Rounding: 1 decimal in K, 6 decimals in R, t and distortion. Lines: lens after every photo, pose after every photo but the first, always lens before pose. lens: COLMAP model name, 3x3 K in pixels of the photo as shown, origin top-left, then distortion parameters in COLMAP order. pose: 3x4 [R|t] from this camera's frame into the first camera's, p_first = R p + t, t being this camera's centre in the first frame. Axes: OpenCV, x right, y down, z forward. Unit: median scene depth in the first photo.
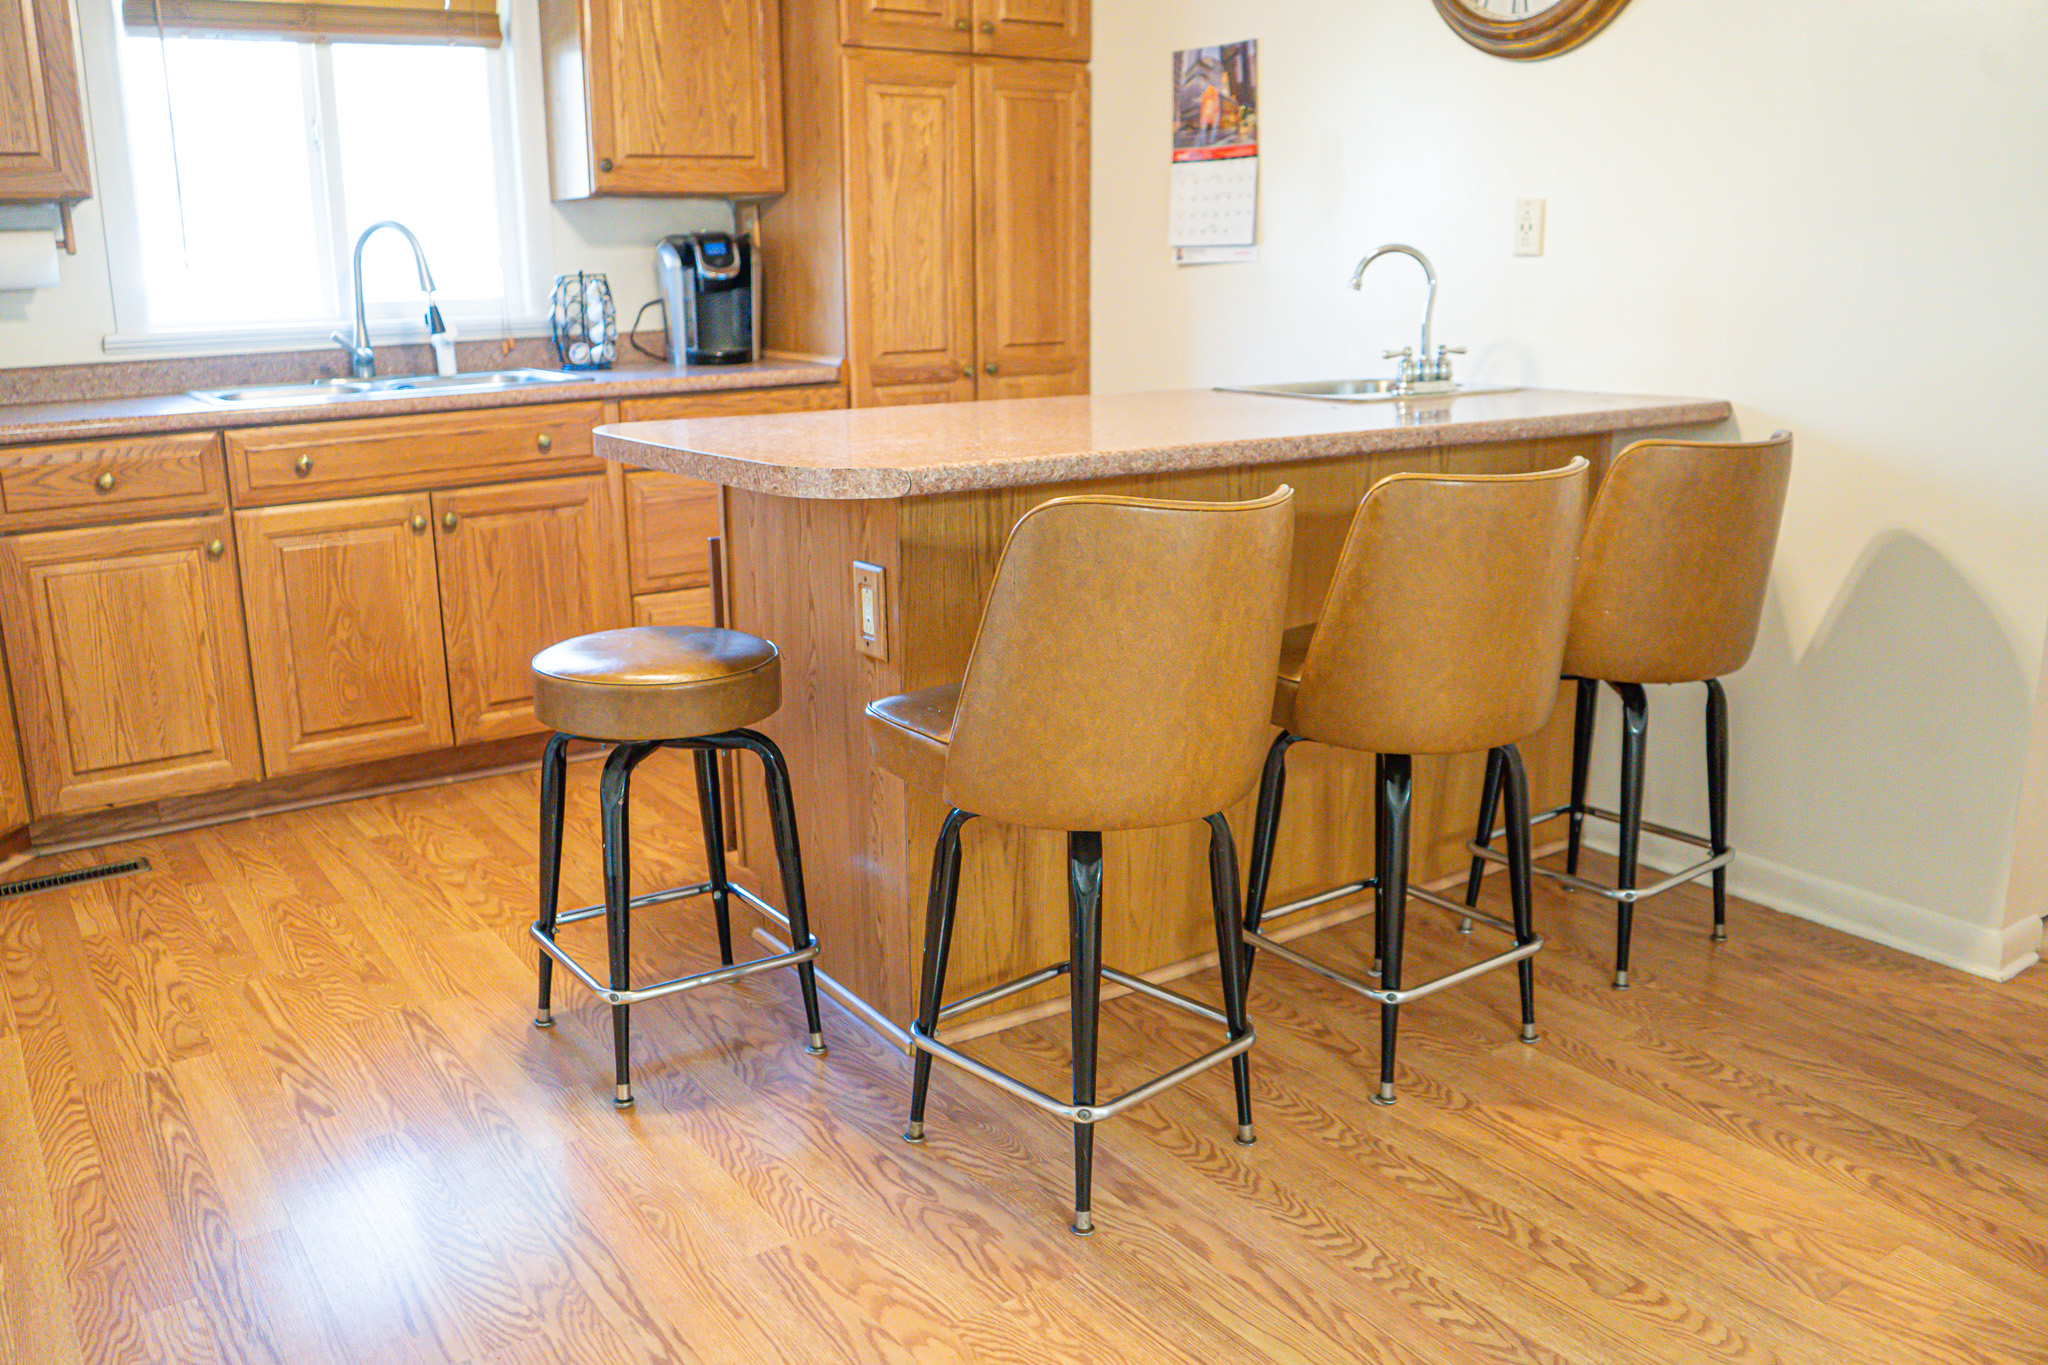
lens RADIAL K [[1658.8, 0, 1025.5], [0, 1658.8, 689.3], [0, 0, 1]] dist [-0.117733, 0.065648]
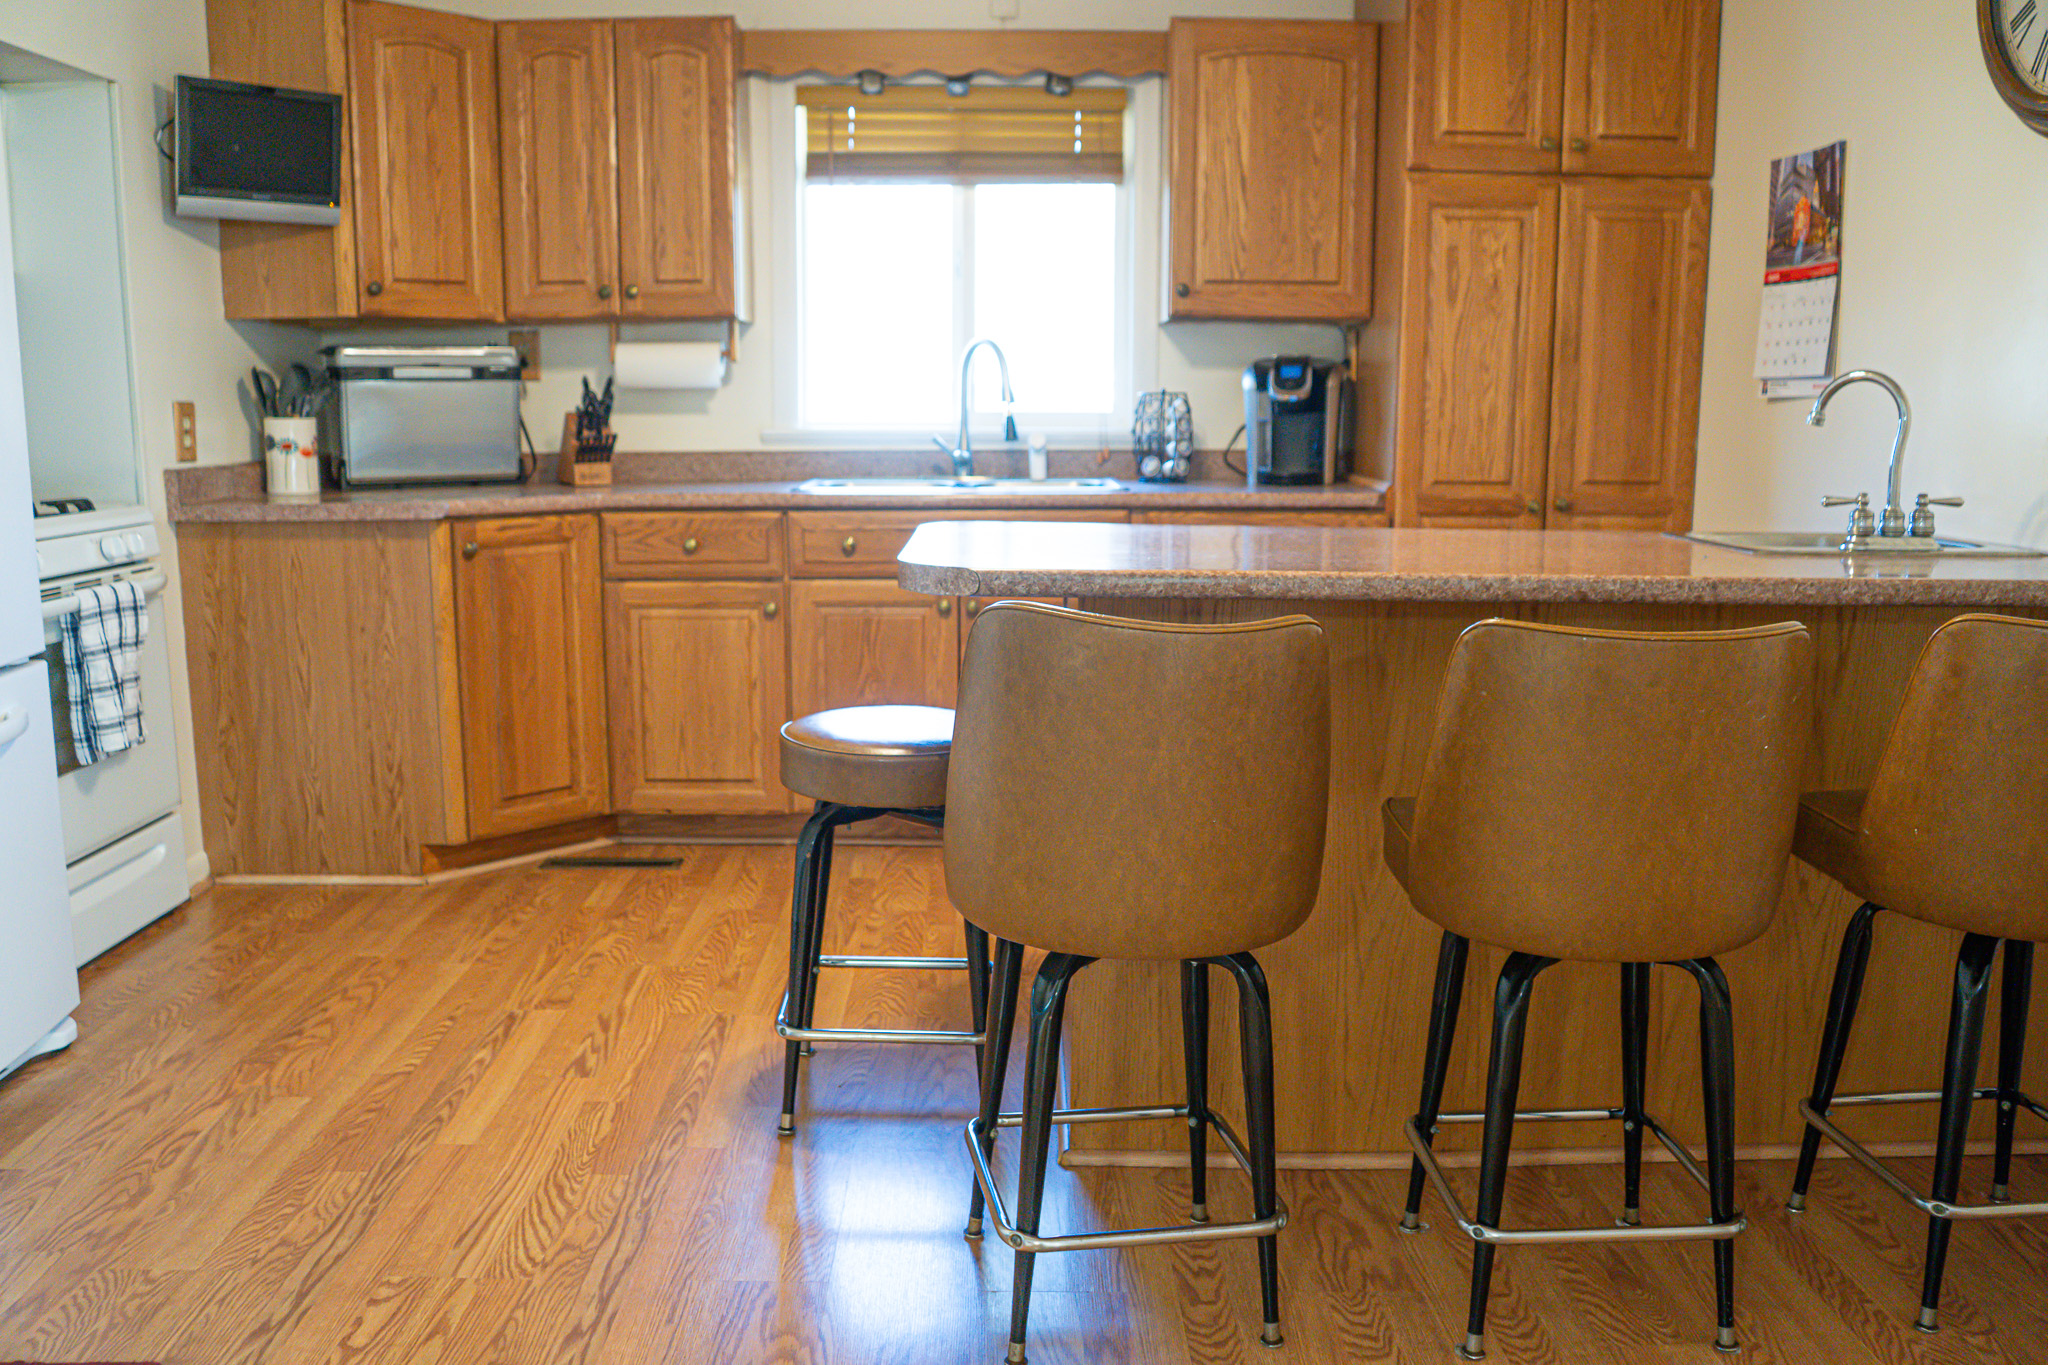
lens RADIAL K [[1658.8, 0, 1021.0], [0, 1658.8, 688.6], [0, 0, 1]] dist [-0.117733, 0.065648]
pose [[0.827094, 0.110867, -0.551021, 0.273277], [-0.155209, 0.987285, -0.034328, -0.014588], [0.540209, 0.113916, 0.833785, 0.085339]]
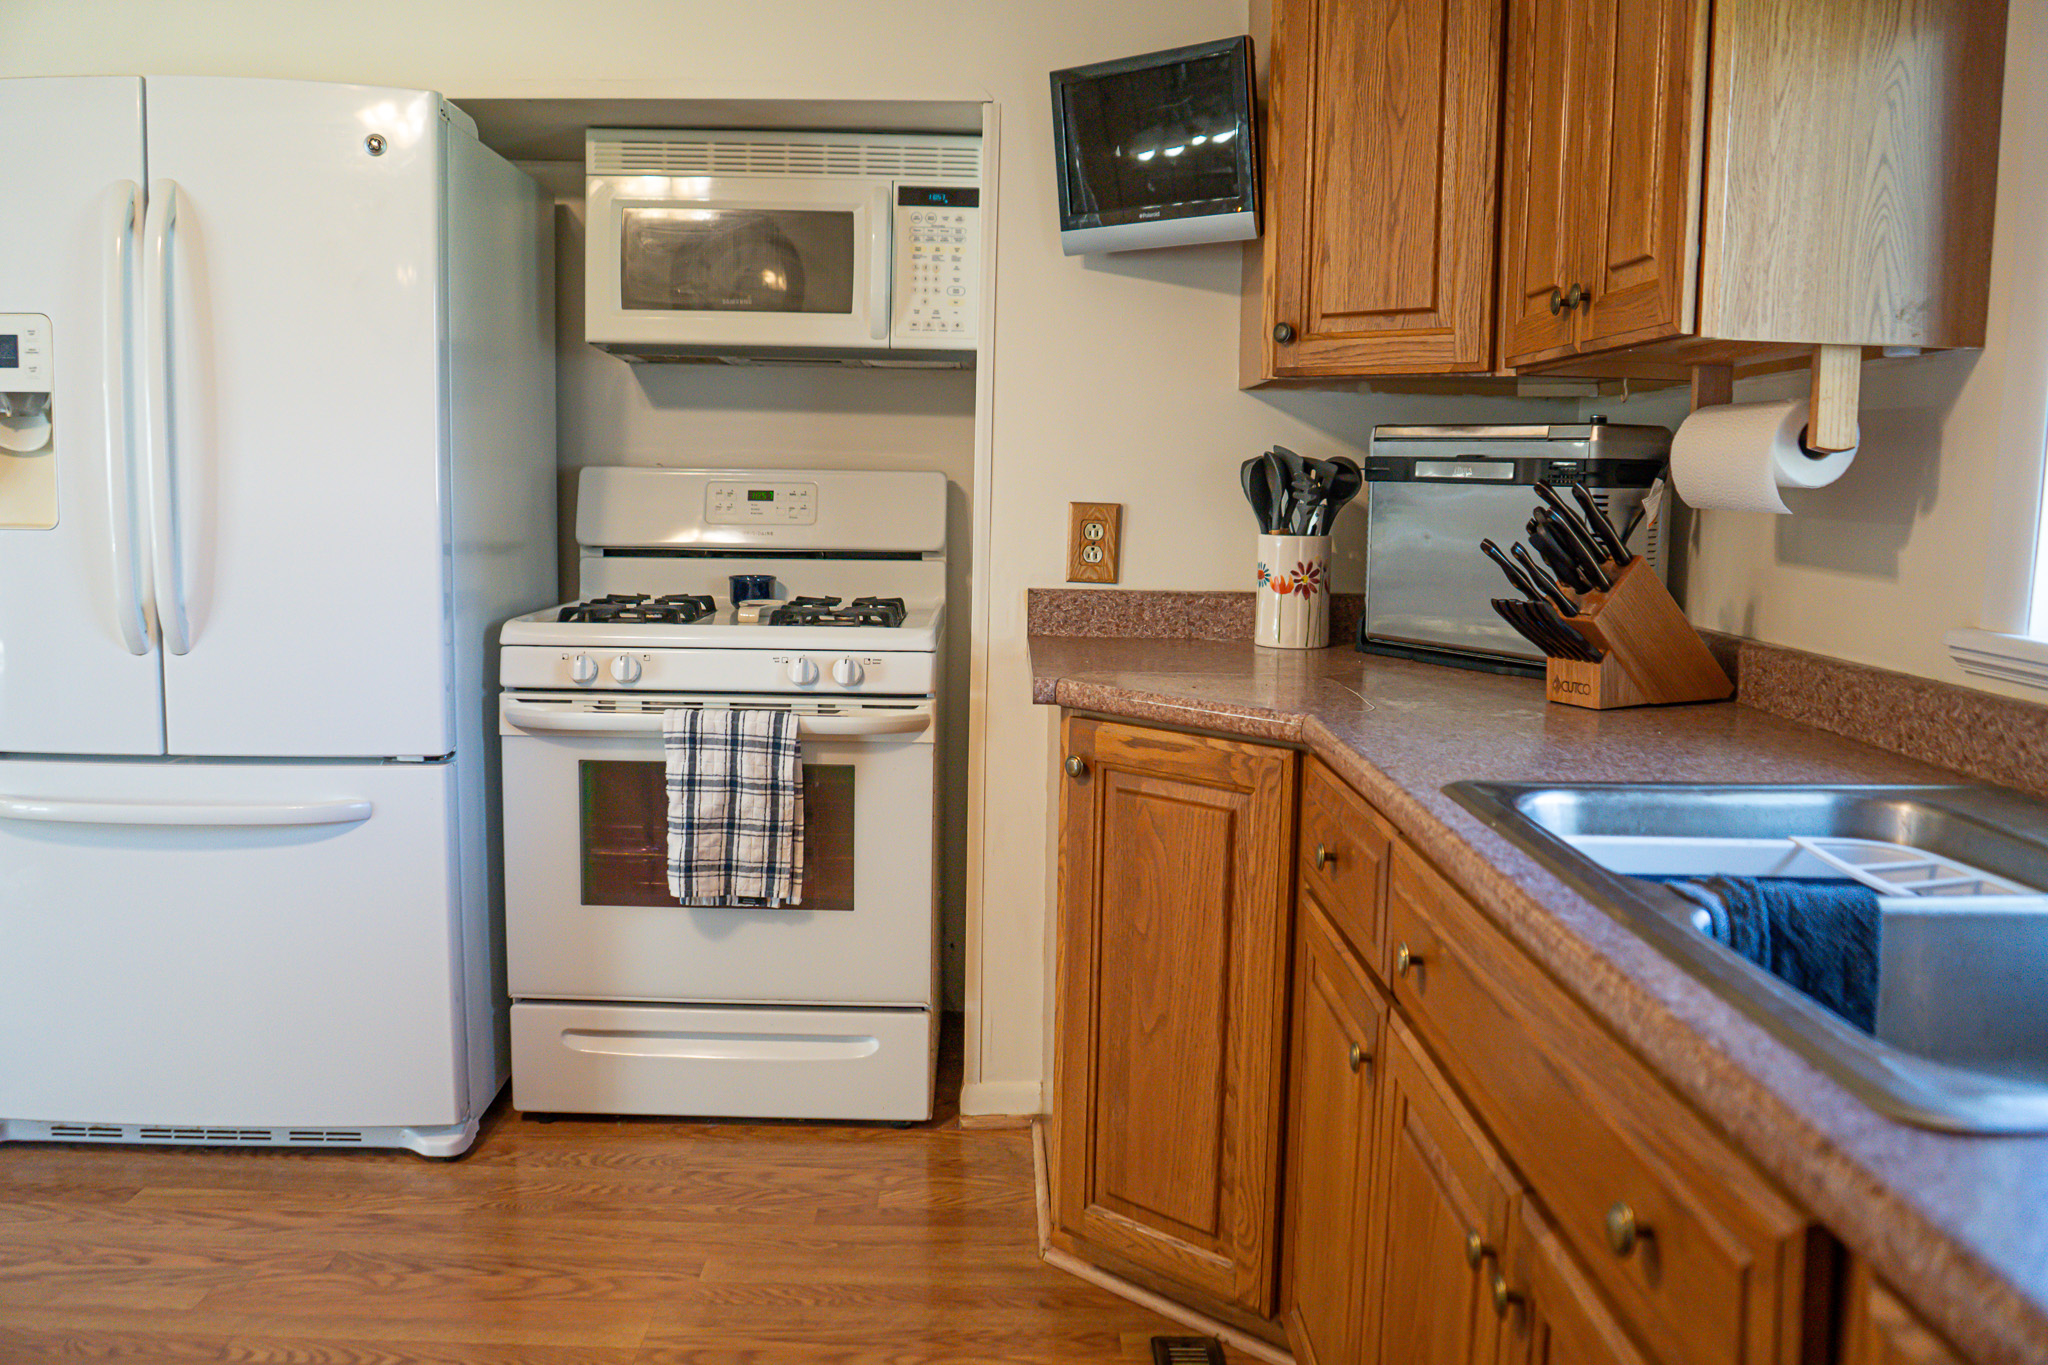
lens RADIAL K [[1658.8, 0, 1030.7], [0, 1658.8, 676.9], [0, 0, 1]] dist [-0.117733, 0.065648]
pose [[-0.565853, 0.103413, -0.817995, -0.051619], [-0.219871, 0.937251, 0.270587, -0.256383], [0.794649, 0.332966, -0.507608, 0.962268]]
